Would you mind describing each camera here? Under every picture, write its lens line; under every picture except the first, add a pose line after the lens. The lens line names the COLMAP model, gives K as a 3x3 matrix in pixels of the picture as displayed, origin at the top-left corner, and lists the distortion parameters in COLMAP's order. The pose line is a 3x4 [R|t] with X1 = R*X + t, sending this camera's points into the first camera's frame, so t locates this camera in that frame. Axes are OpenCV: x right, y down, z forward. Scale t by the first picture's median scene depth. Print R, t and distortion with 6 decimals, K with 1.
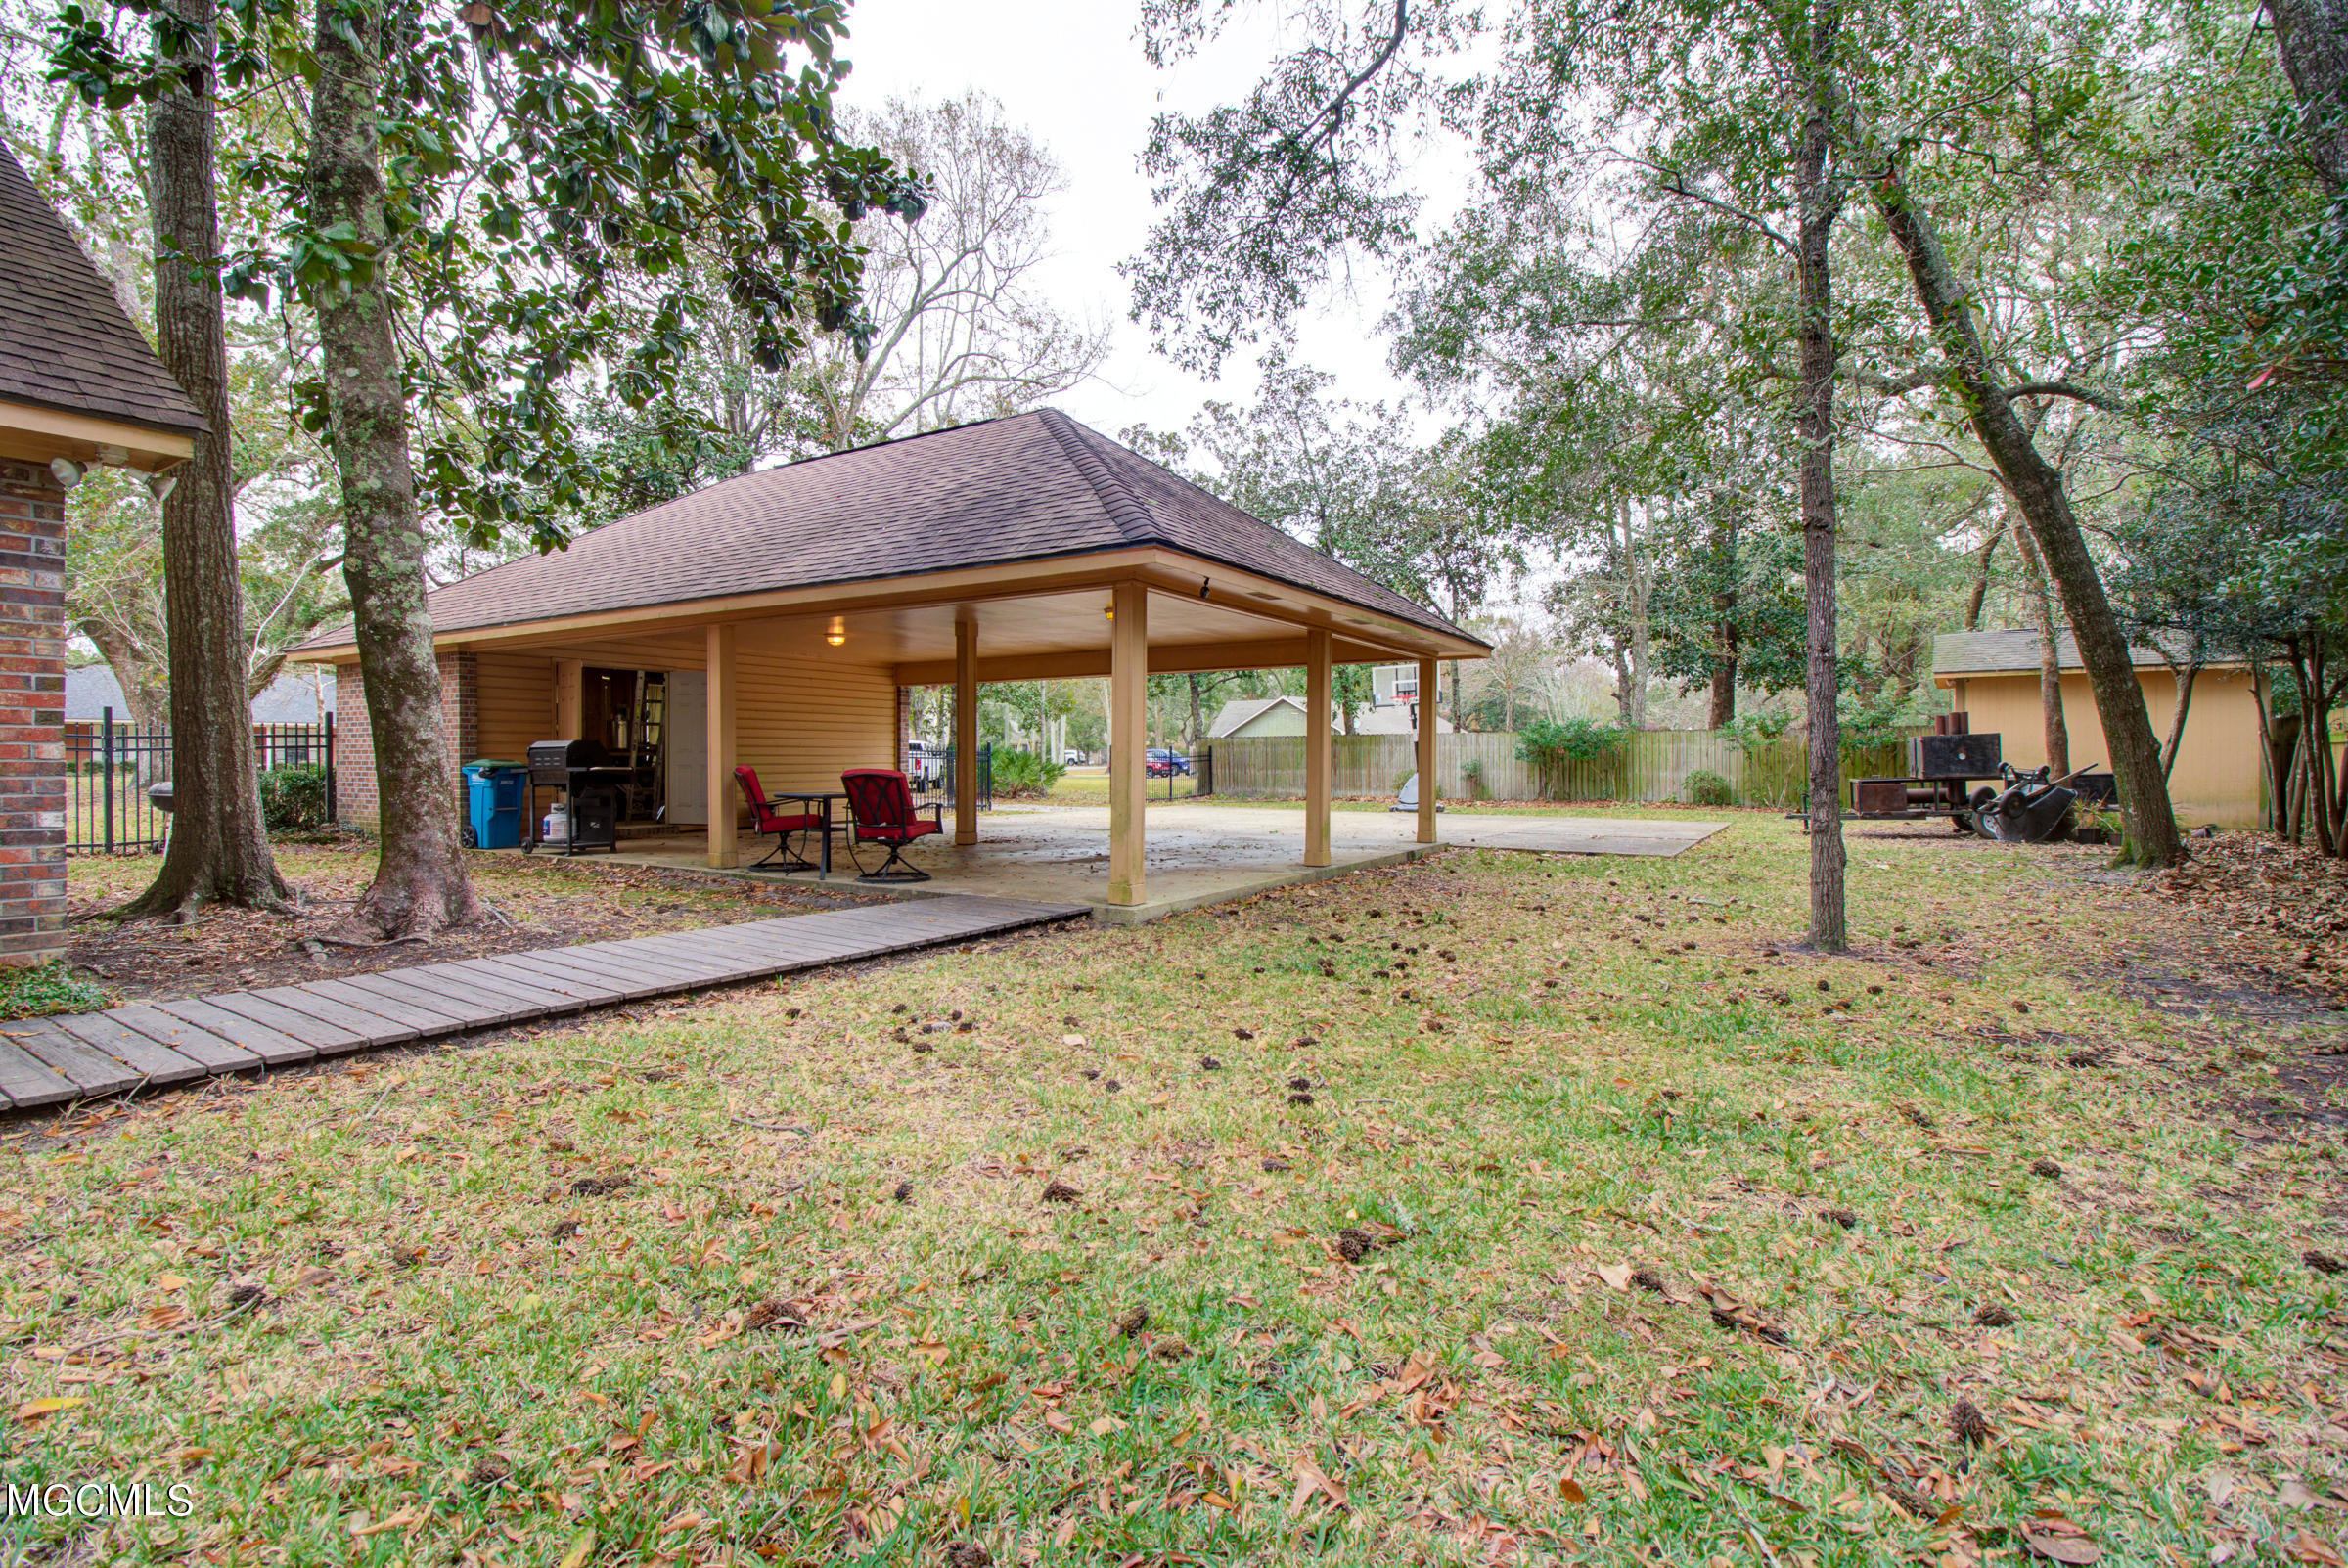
lens RADIAL K [[1087.8, 0, 1169.8], [0, 1087.8, 774.6], [0, 0, 1]] dist [-0.007125, -0.008272]
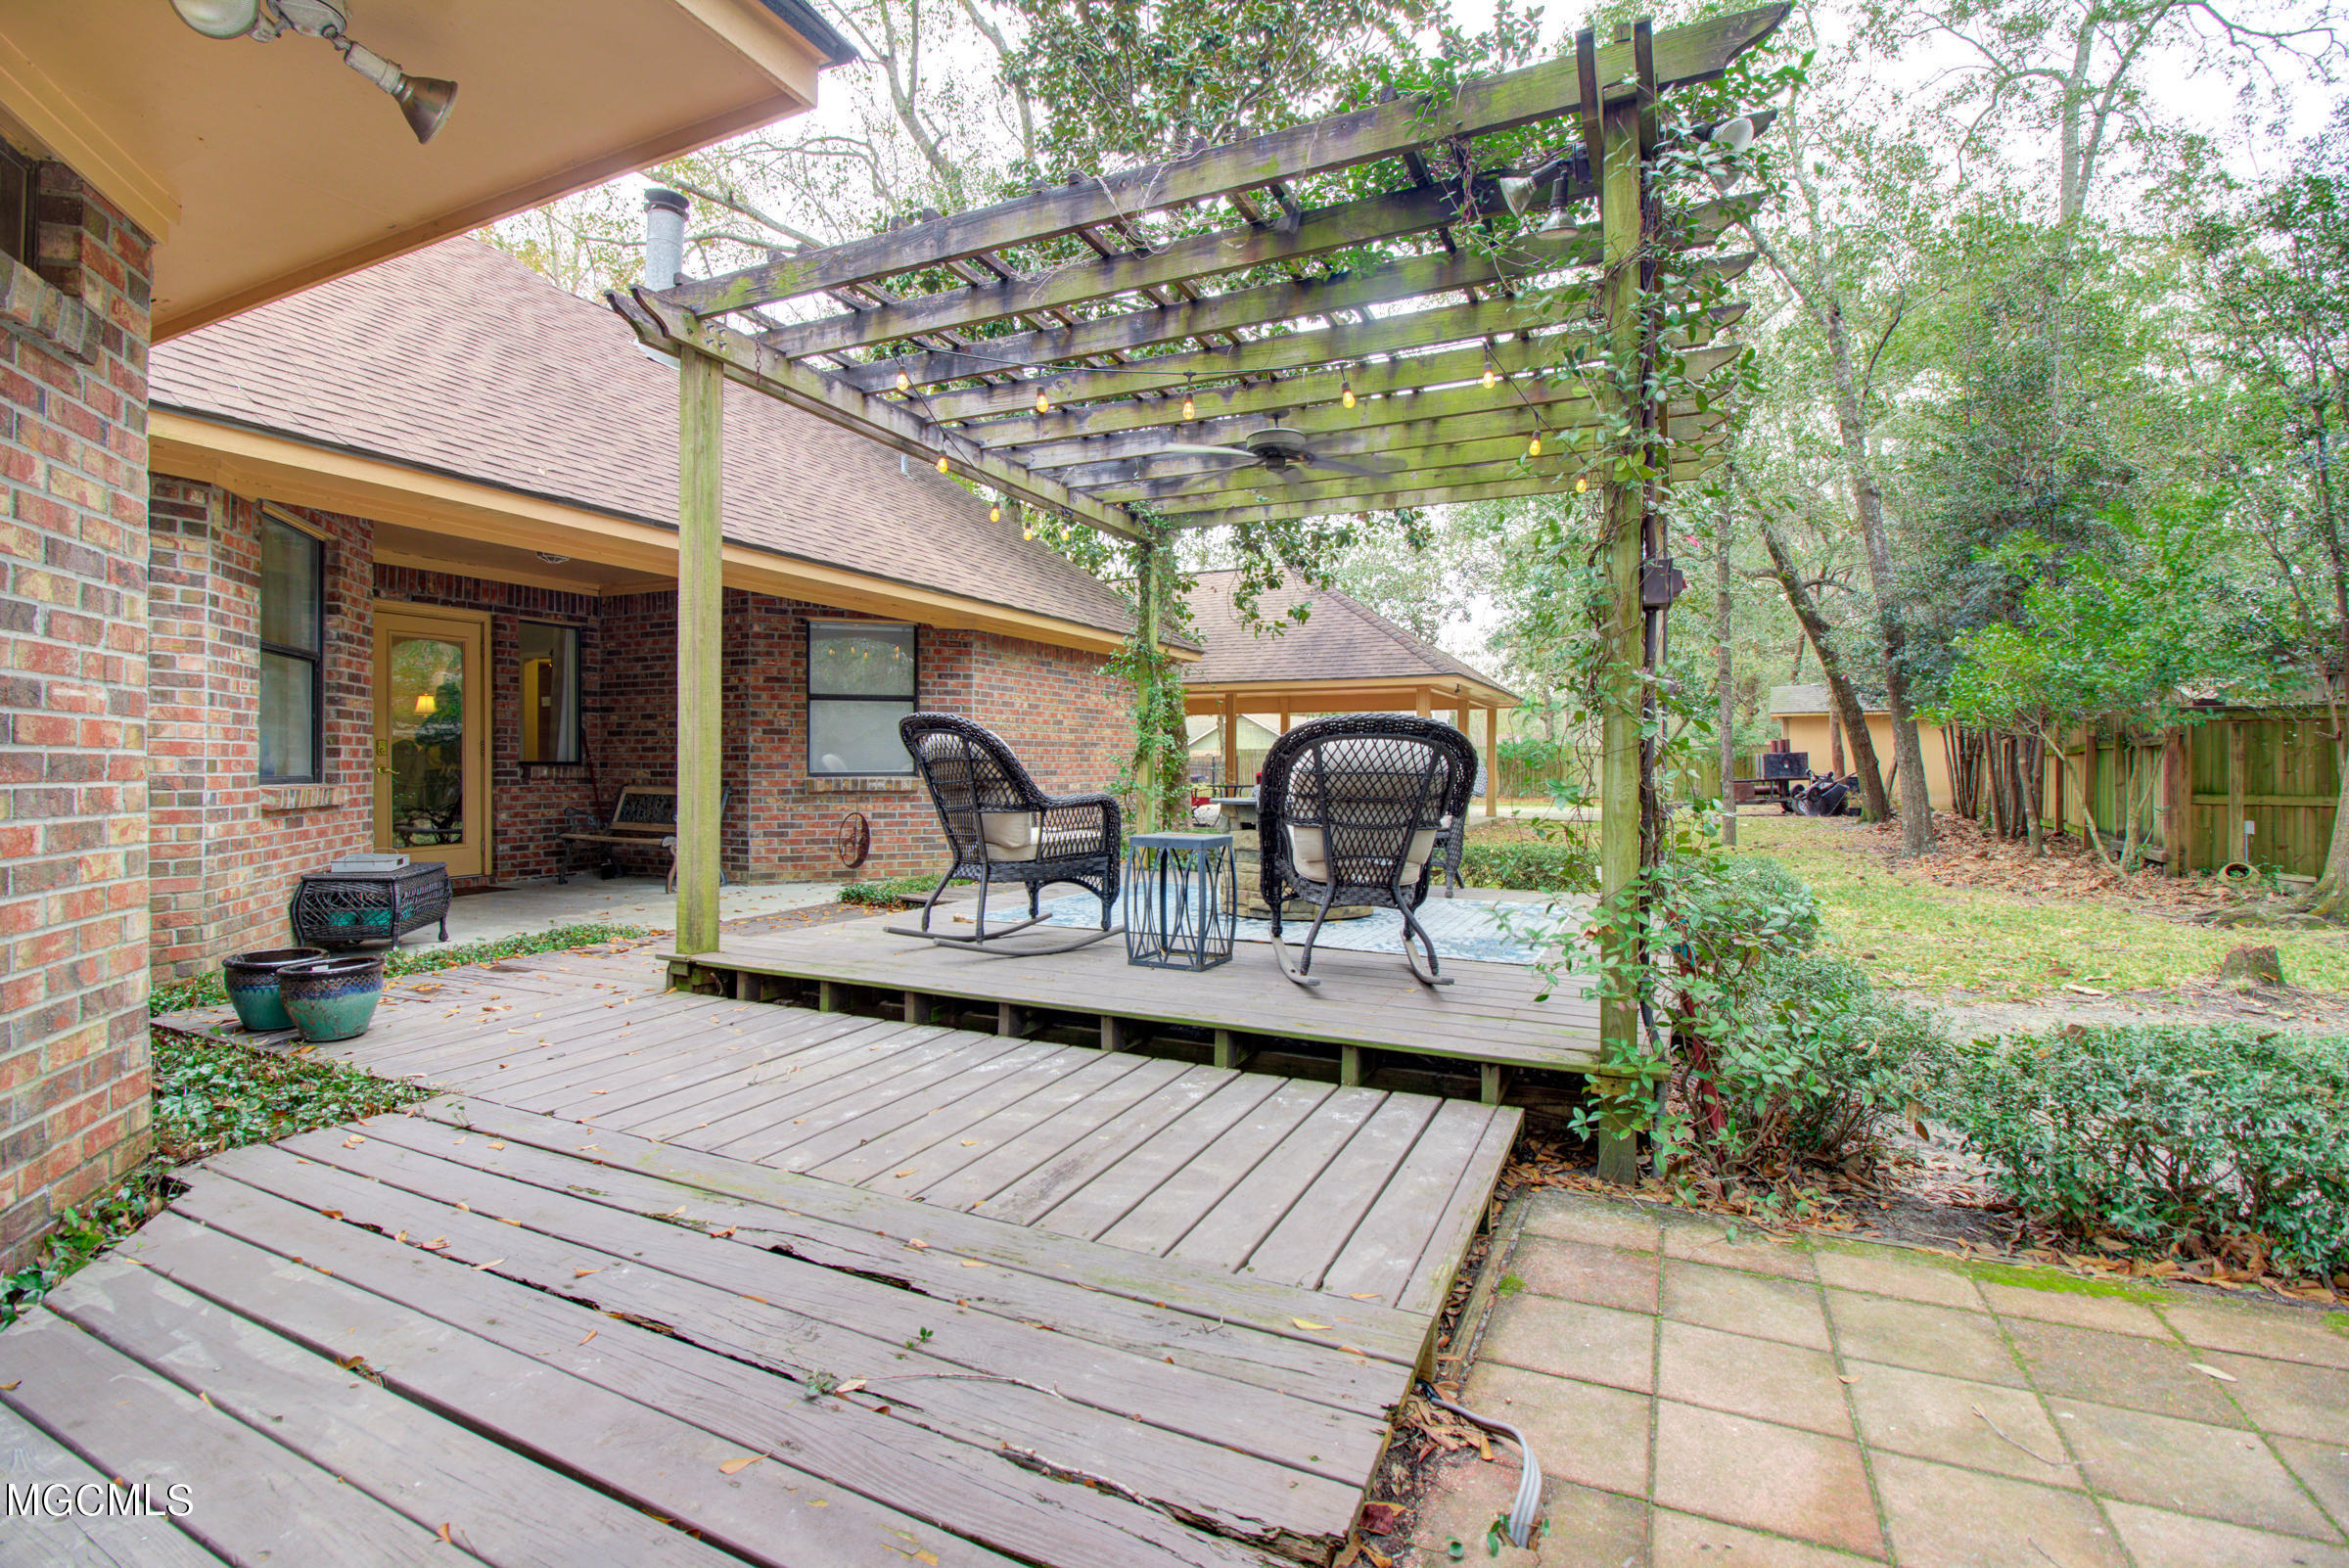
lens RADIAL K [[1088.4, 0, 1177.3], [0, 1088.4, 773.6], [0, 0, 1]] dist [-0.007125, -0.008272]
pose [[0.993263, -0.002001, 0.115866, -0.401376], [0.002914, 0.999966, -0.007710, 0.004821], [-0.115846, 0.007995, 0.993235, -0.563966]]
